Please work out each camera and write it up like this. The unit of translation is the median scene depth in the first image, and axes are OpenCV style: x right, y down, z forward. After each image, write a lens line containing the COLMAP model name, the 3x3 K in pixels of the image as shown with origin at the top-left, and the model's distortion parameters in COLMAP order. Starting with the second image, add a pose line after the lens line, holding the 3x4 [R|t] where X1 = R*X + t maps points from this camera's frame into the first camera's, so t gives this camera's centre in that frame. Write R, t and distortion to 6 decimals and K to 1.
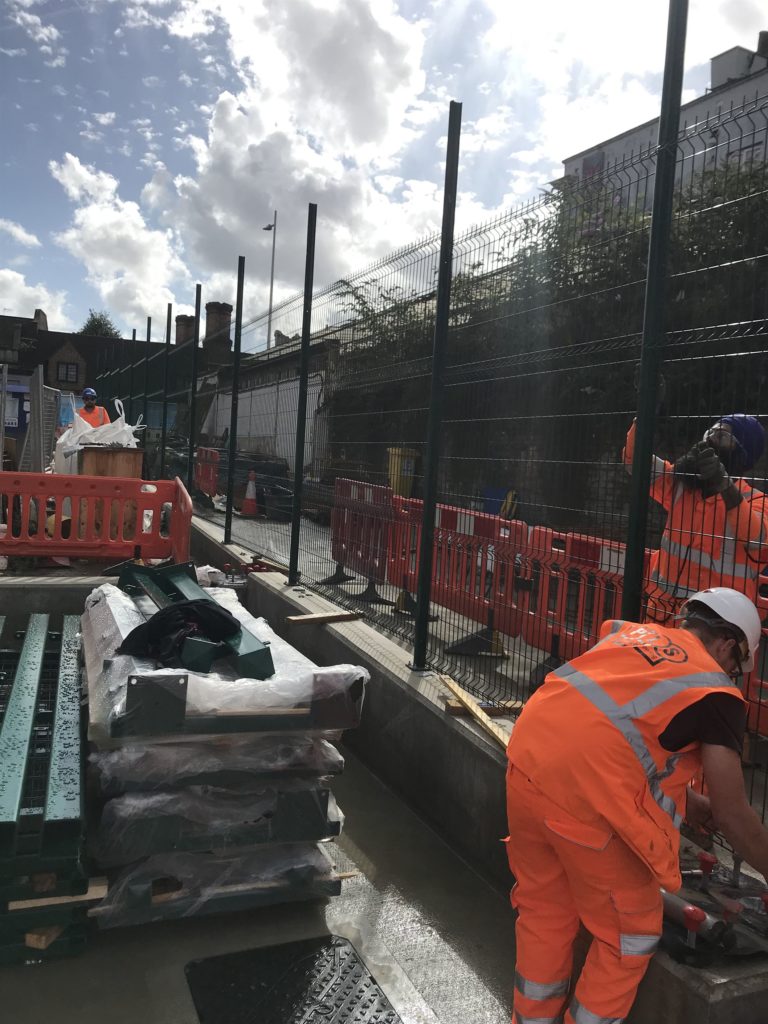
lens RADIAL K [[854.9, 0, 384.0], [0, 854.9, 512.0], [0, 0, 1]] dist [0.036249, 0.002425]
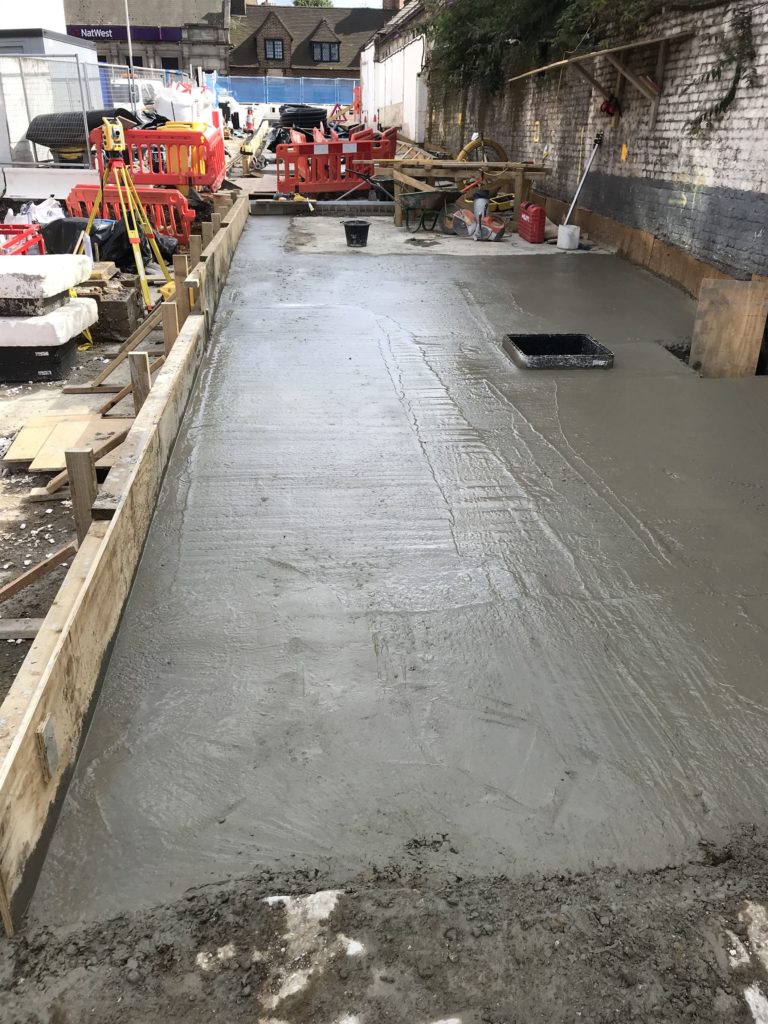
lens RADIAL K [[830.1, 0, 411.7], [0, 830.1, 508.2], [0, 0, 1]] dist [0.036755, 0.005095]
pose [[0.965118, 0.059245, -0.255026, 0.102070], [0.033851, 0.937650, 0.345928, 0.016856], [0.259620, -0.342494, 0.902937, -0.094330]]
